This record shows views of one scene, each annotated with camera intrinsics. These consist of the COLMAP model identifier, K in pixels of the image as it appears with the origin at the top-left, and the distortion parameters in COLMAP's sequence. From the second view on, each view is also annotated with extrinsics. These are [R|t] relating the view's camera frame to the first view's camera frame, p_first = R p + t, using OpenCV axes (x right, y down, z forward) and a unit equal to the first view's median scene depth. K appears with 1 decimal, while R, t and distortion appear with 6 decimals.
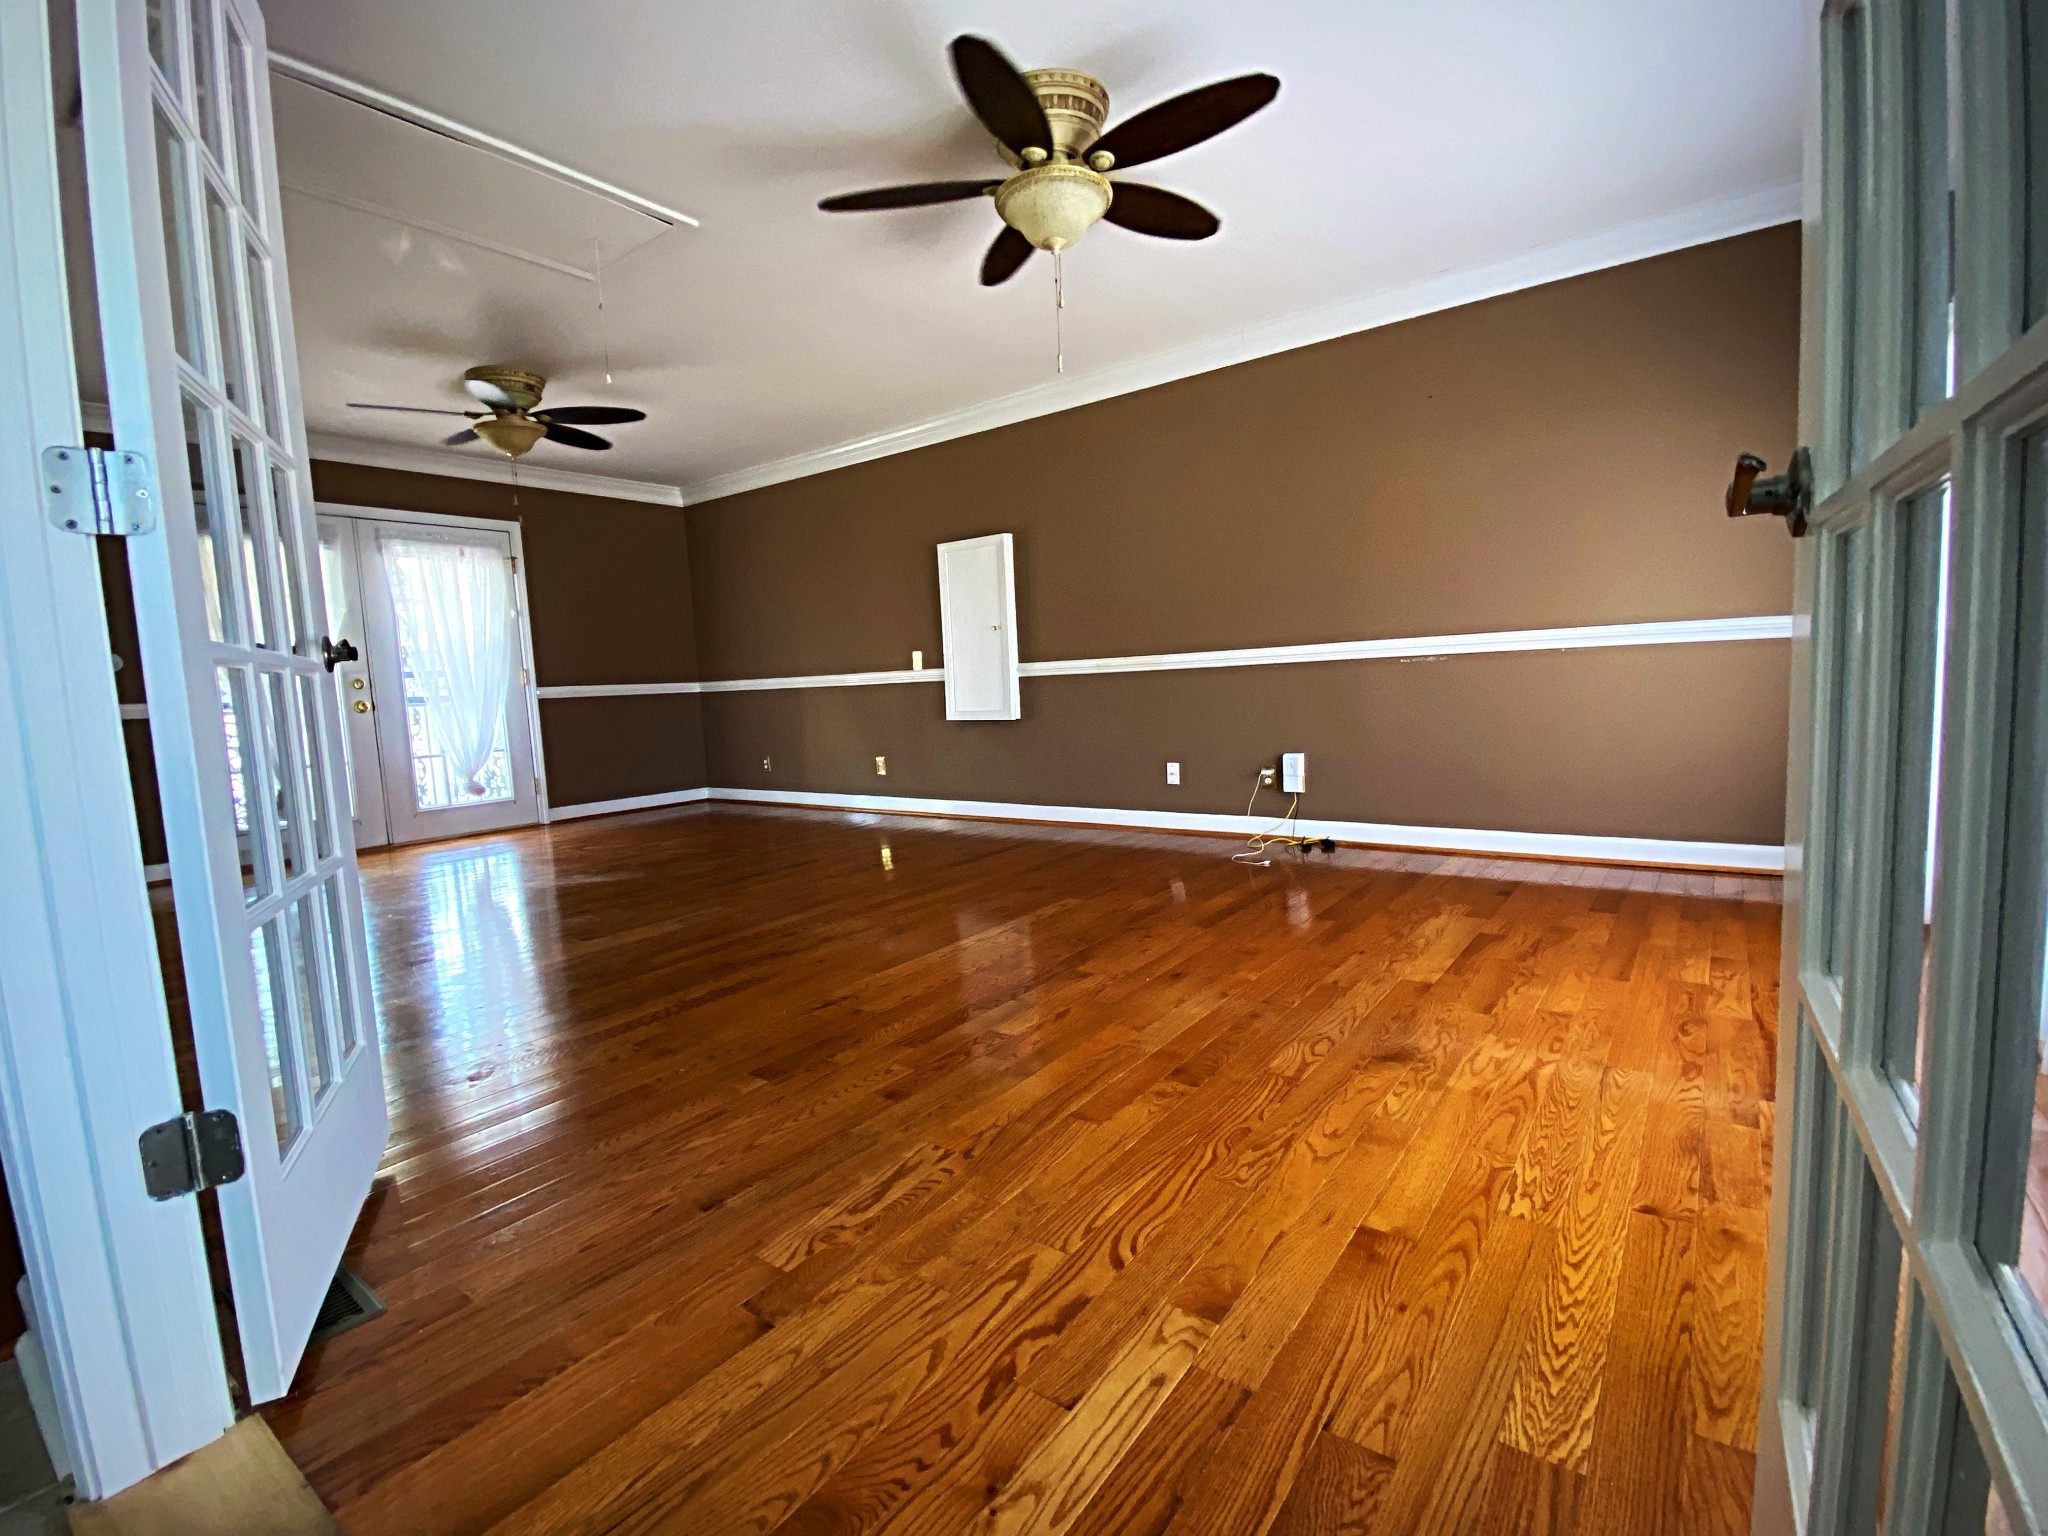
lens RADIAL K [[970.4, 0, 1024.0], [0, 970.4, 768.0], [0, 0, 1]] dist [0.000781, -0.014860]
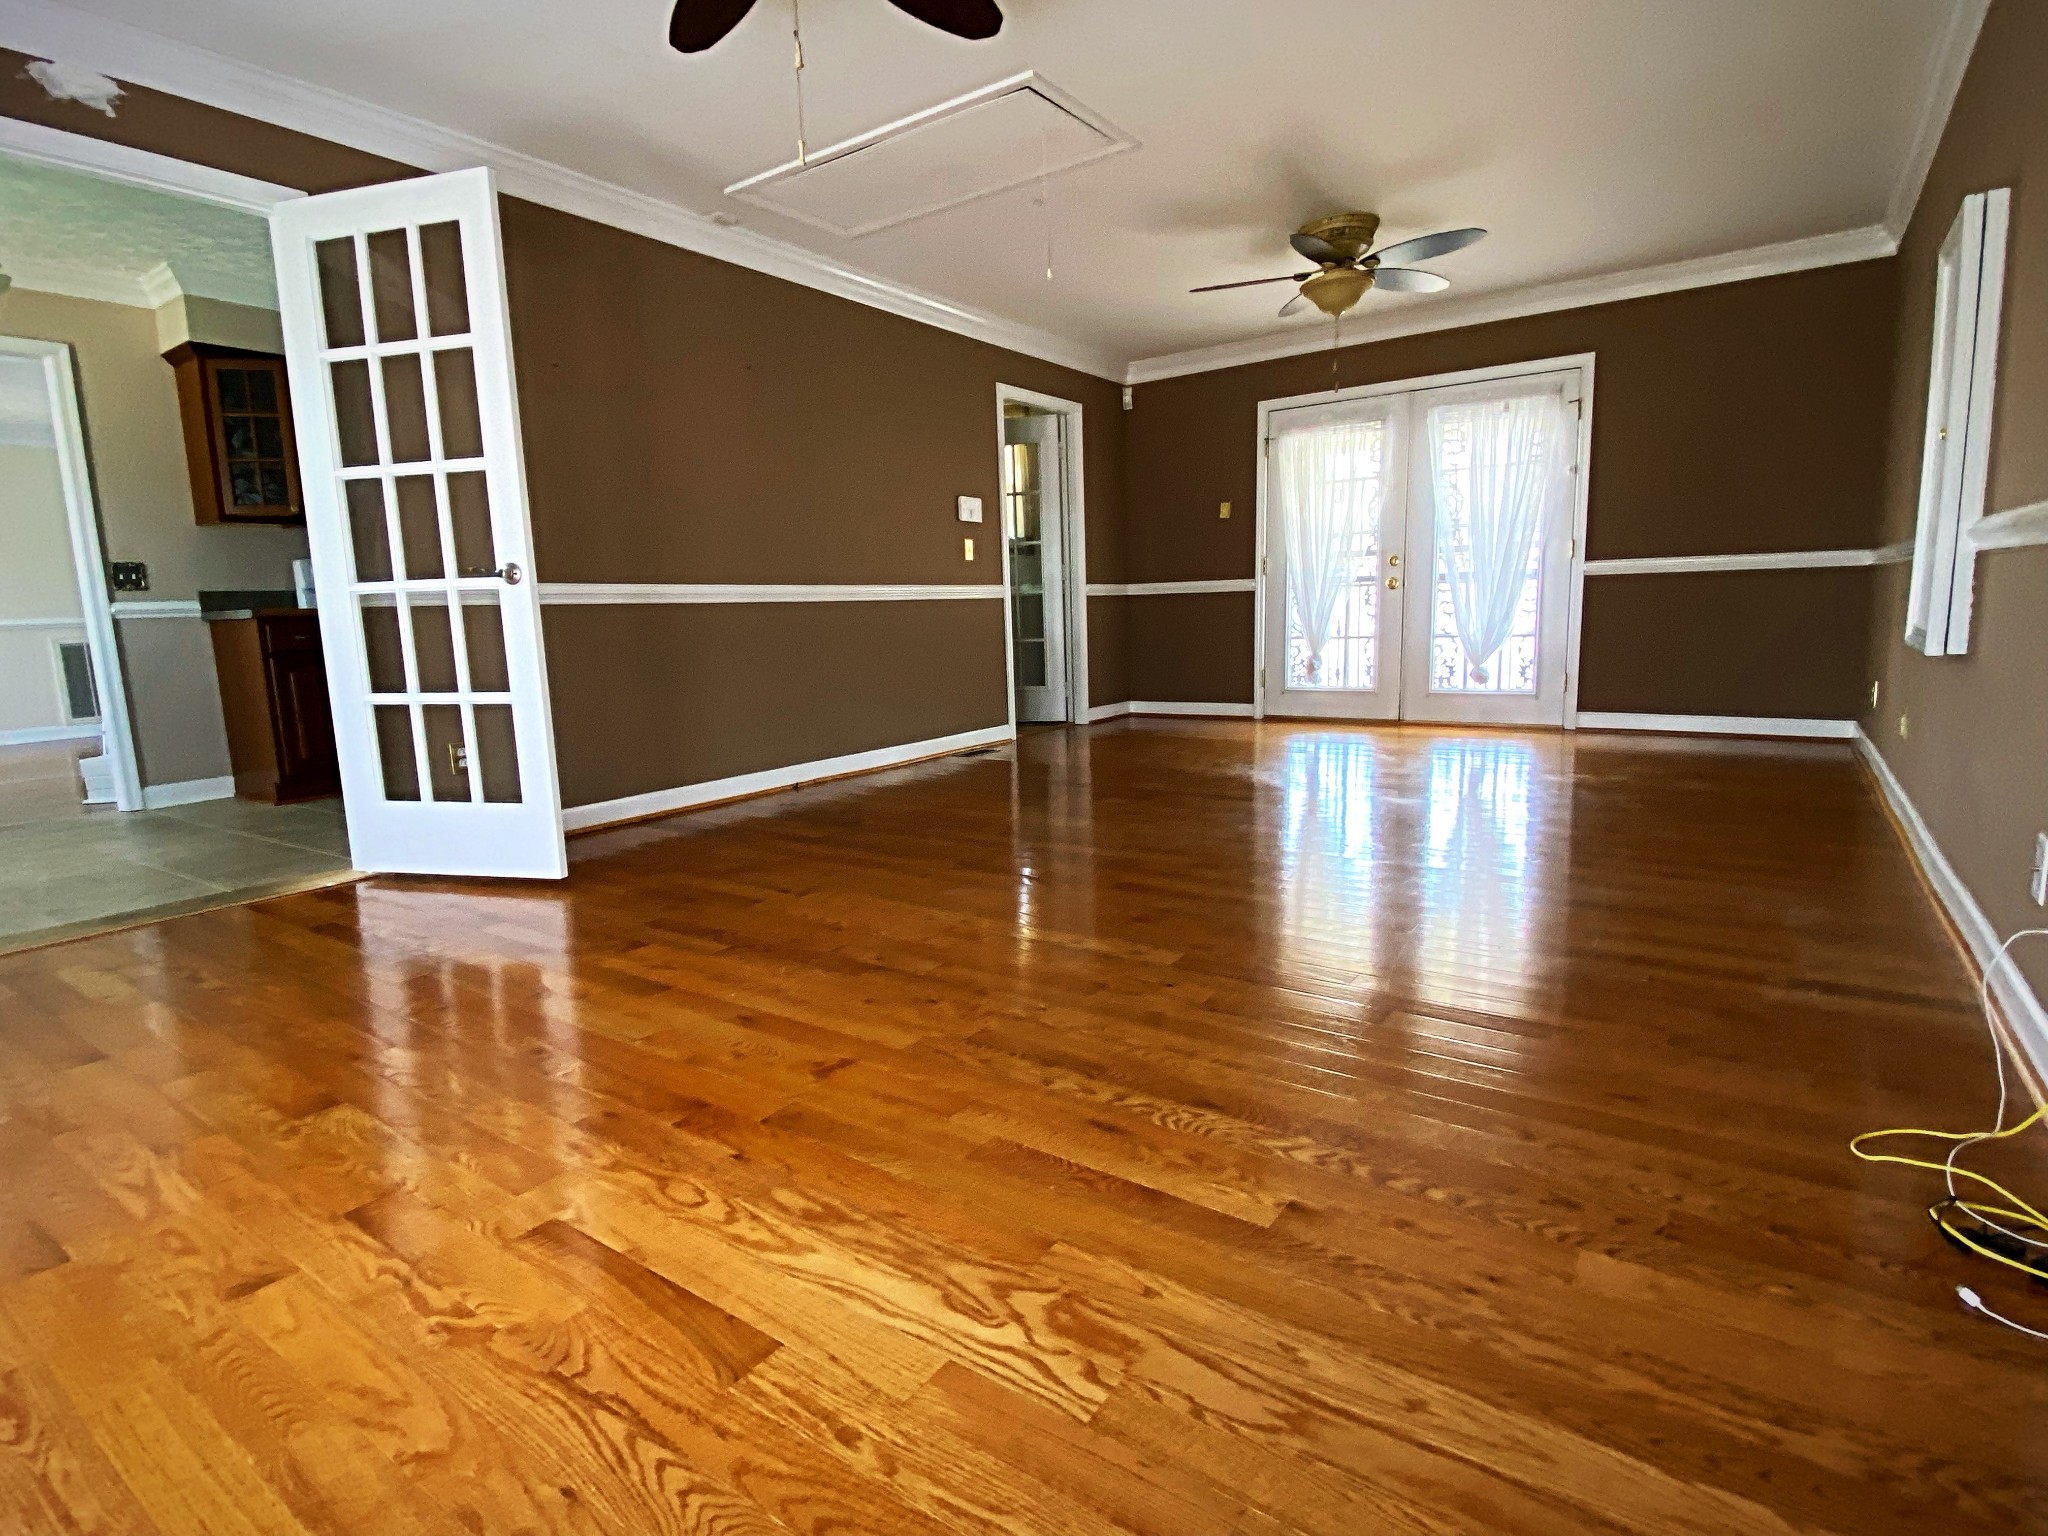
lens RADIAL K [[1061.4, 0, 1024.0], [0, 1061.4, 768.0], [0, 0, 1]] dist [0.022605, -0.020971]
pose [[0.003151, 0.202776, -0.979220, 0.818659], [-0.061225, 0.977427, 0.202207, -0.132939], [0.998119, 0.059316, 0.015495, 1.064912]]
